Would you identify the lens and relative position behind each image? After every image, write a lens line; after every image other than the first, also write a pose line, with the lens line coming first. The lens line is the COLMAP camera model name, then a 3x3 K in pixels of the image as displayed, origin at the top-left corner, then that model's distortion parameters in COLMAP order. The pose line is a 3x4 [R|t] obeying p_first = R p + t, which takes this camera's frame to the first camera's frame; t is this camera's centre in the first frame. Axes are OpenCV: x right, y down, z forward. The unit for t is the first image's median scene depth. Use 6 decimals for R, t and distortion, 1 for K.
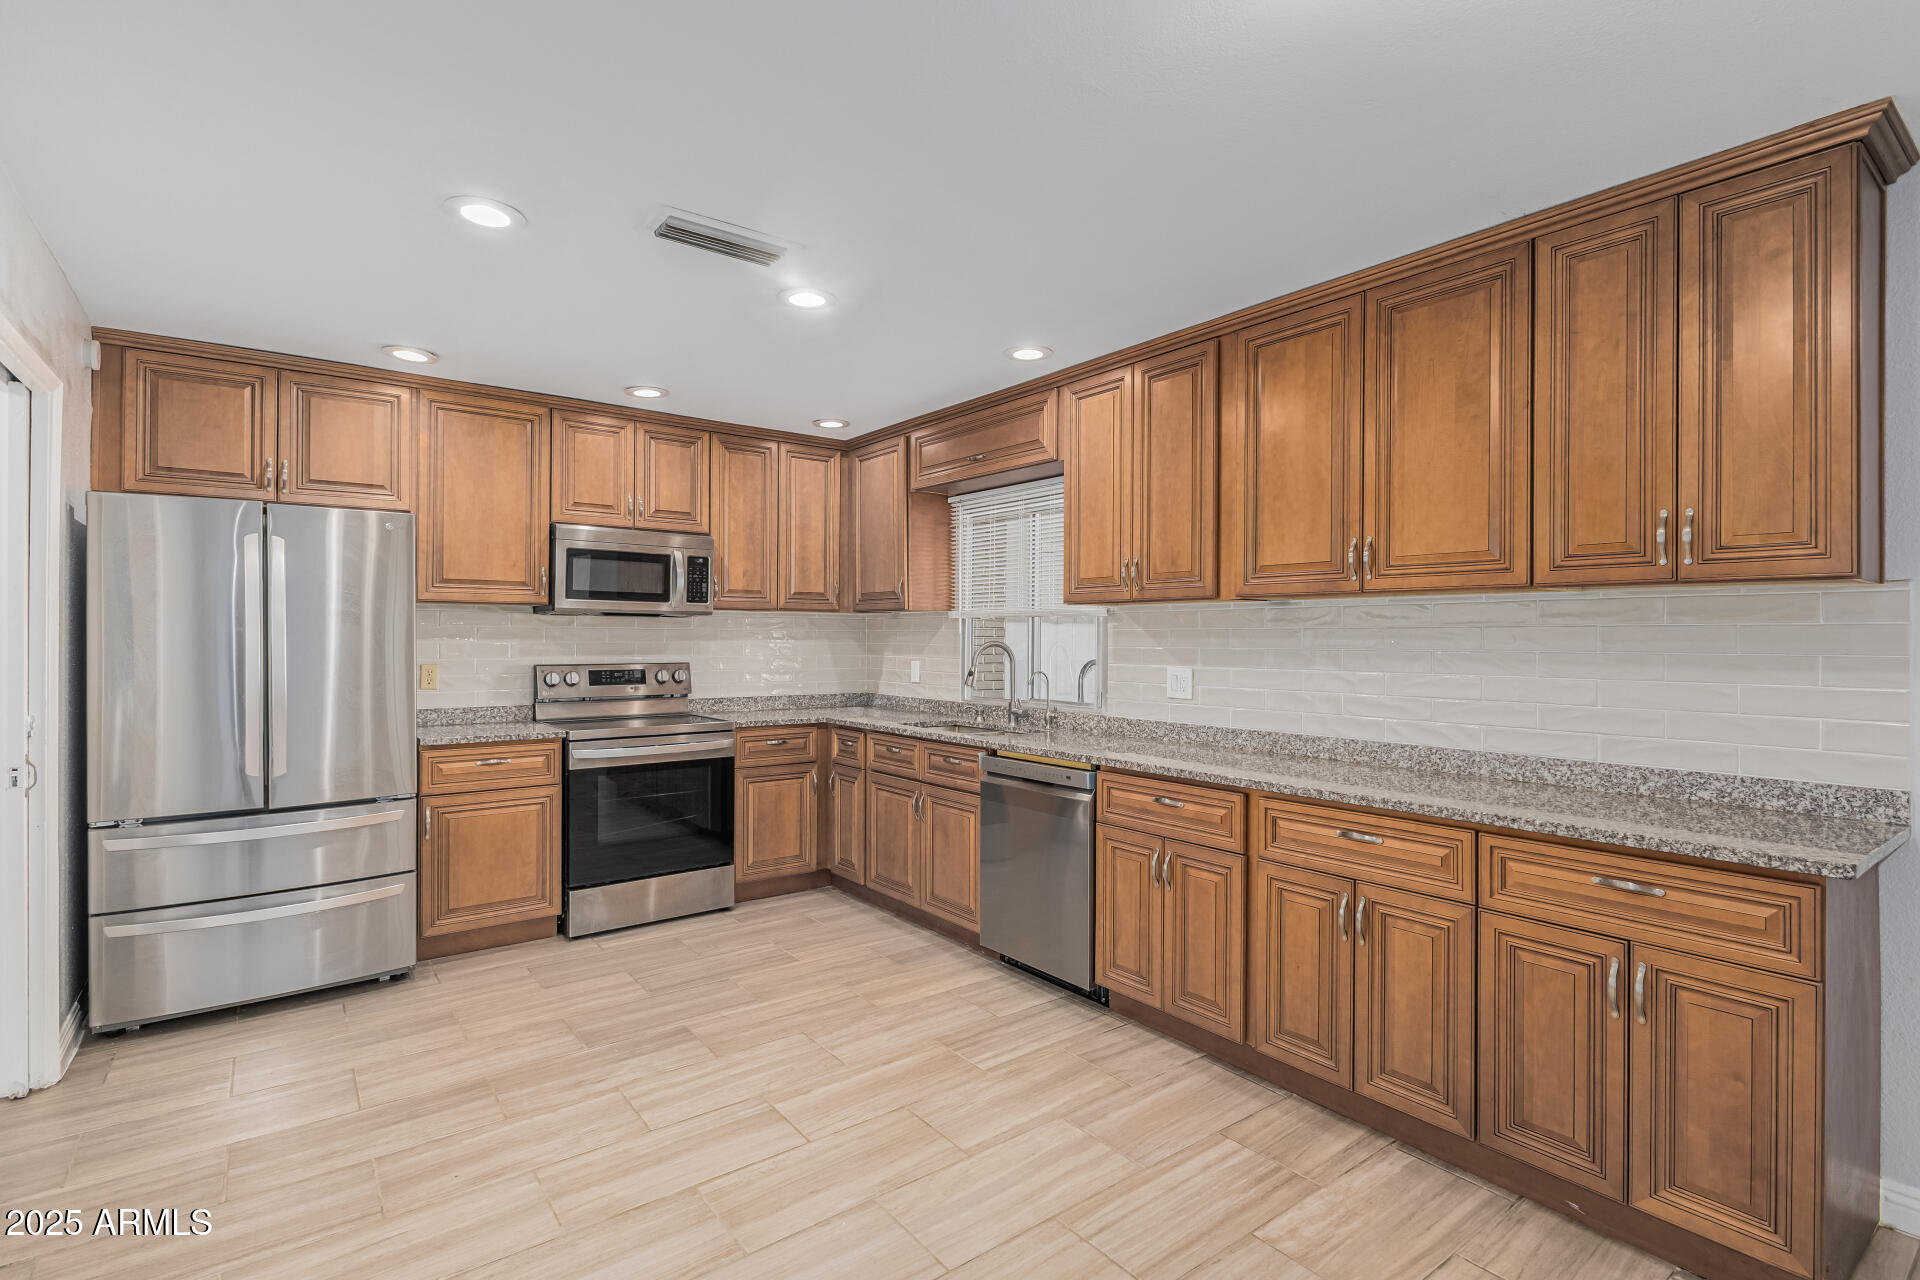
lens RADIAL K [[908.4, 0, 958.4], [0, 908.4, 633.9], [0, 0, 1]] dist [-0.000798, 0.001006]
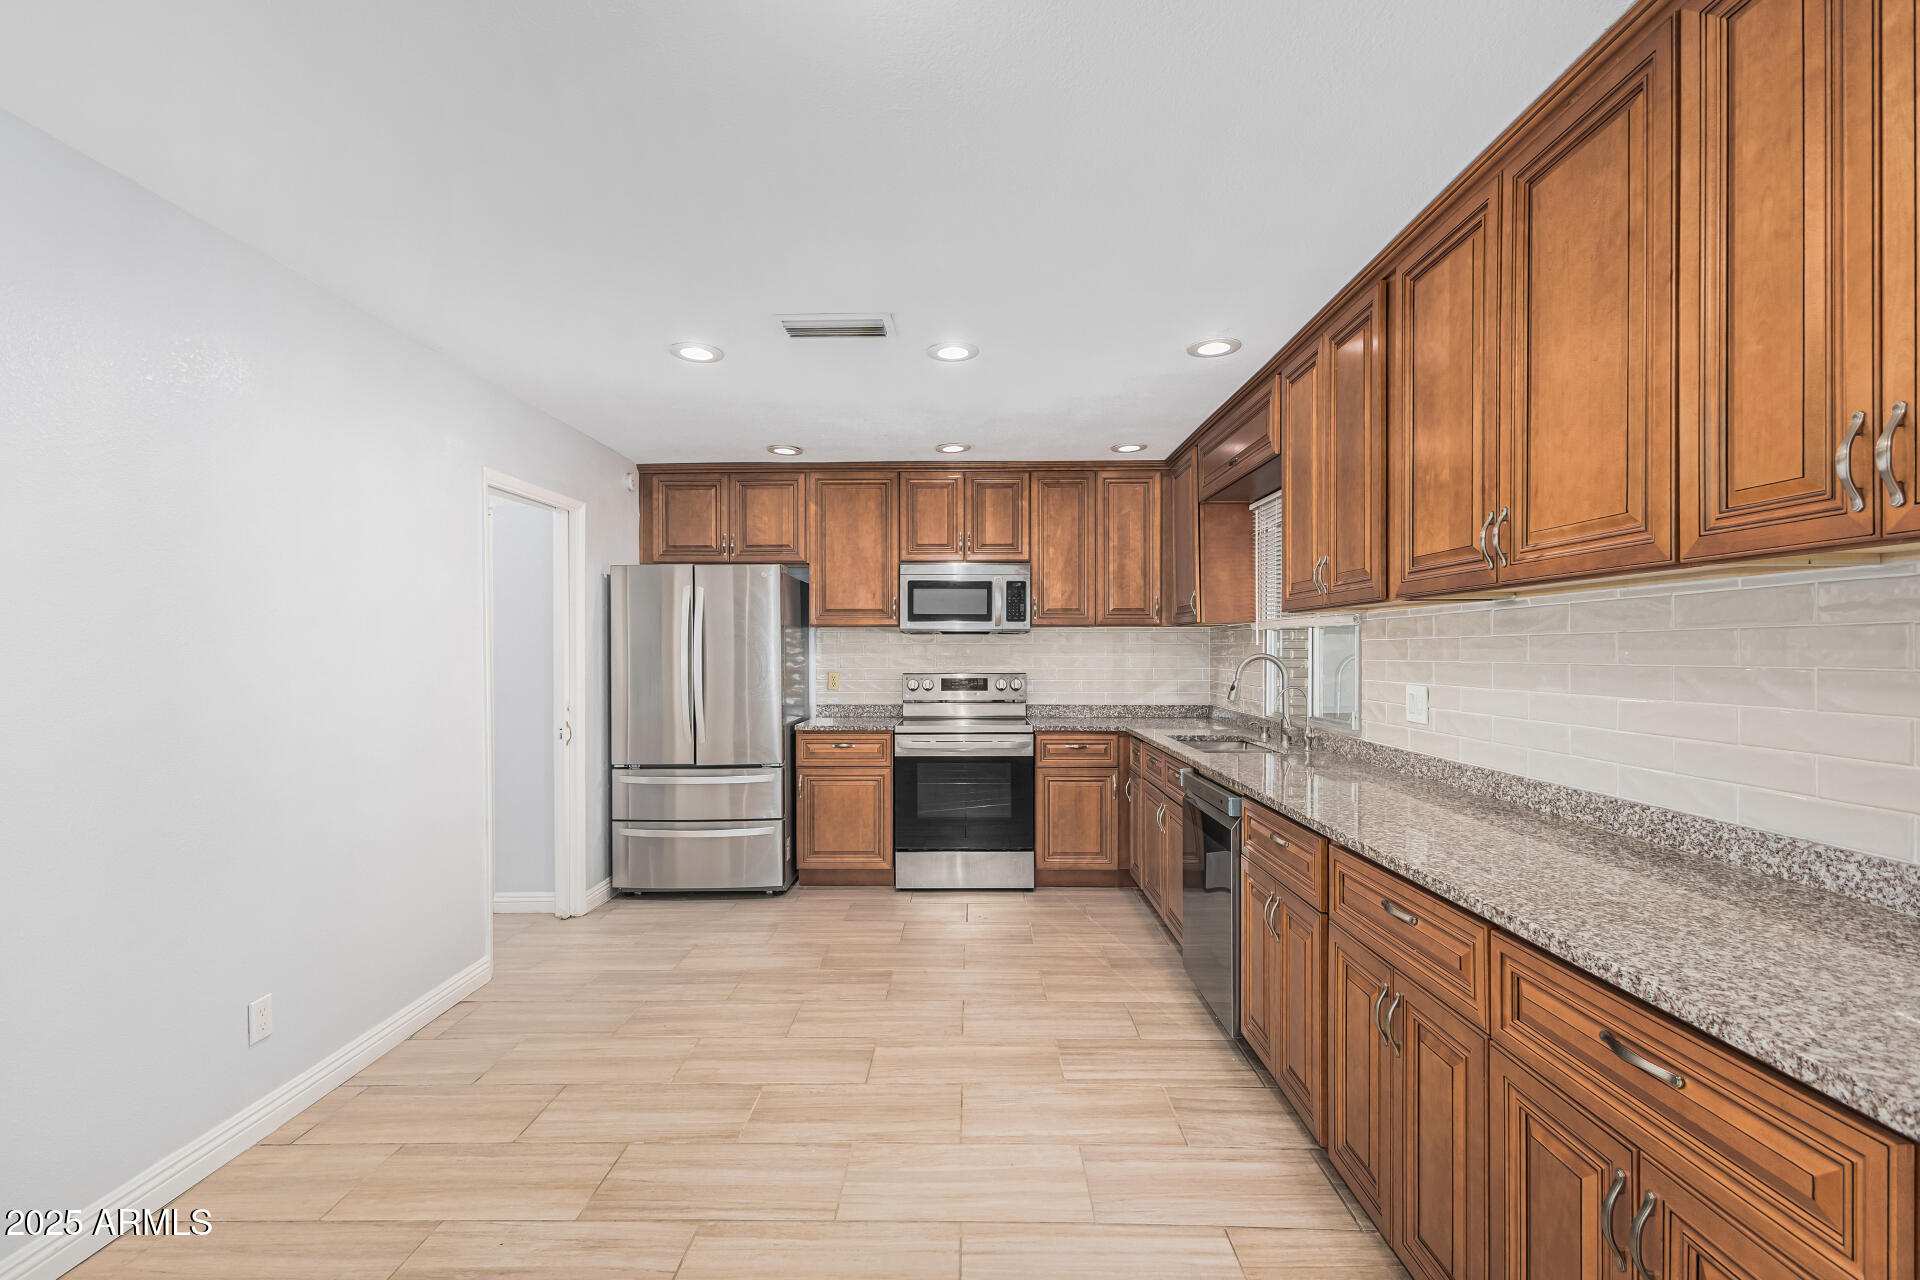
lens RADIAL K [[832.6, 0, 955.4], [0, 832.6, 648.3], [0, 0, 1]] dist [0.009507, -0.001263]
pose [[0.783729, -0.007030, -0.621063, 0.444628], [0.007137, 0.999972, -0.002313, 0.002943], [0.621061, -0.002620, 0.783757, 0.173676]]
